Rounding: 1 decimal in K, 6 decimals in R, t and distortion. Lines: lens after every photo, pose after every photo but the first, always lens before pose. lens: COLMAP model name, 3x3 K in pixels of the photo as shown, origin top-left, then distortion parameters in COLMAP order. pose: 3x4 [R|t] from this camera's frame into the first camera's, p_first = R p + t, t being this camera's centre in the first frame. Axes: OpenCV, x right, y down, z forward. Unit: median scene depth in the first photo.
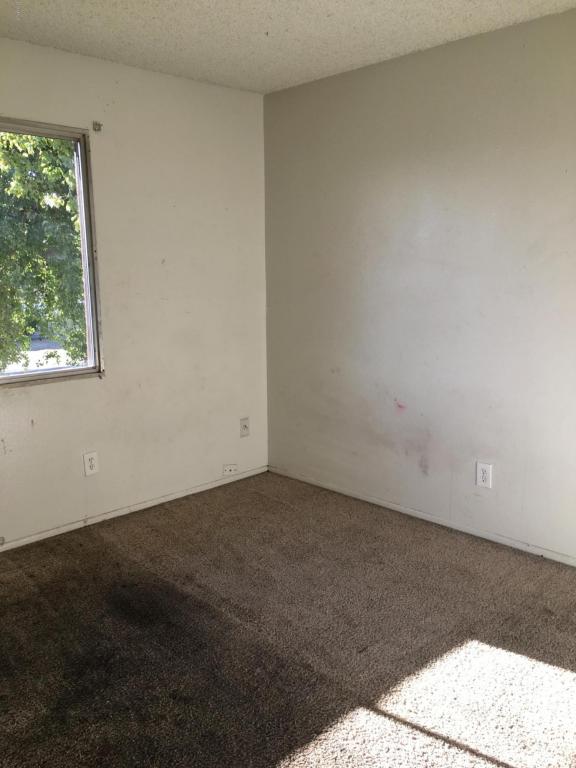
lens RADIAL K [[664.6, 0, 288.7], [0, 664.6, 384.9], [0, 0, 1]] dist [0.033767, -0.025348]
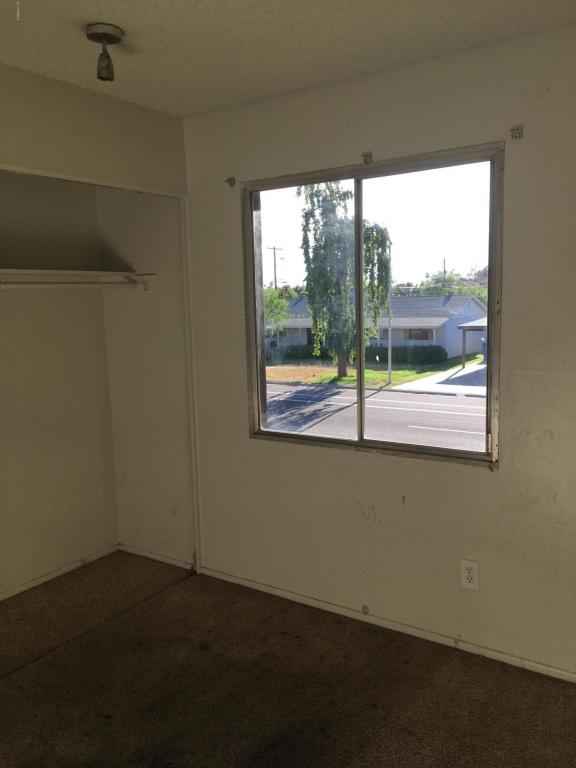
lens RADIAL K [[664.6, 0, 288.6], [0, 664.6, 382.3], [0, 0, 1]] dist [0.033767, -0.025348]
pose [[0.186576, 0.133302, -0.973355, 0.404426], [-0.145206, 0.983612, 0.106874, -0.159964], [0.971650, 0.121397, 0.202875, 0.640600]]
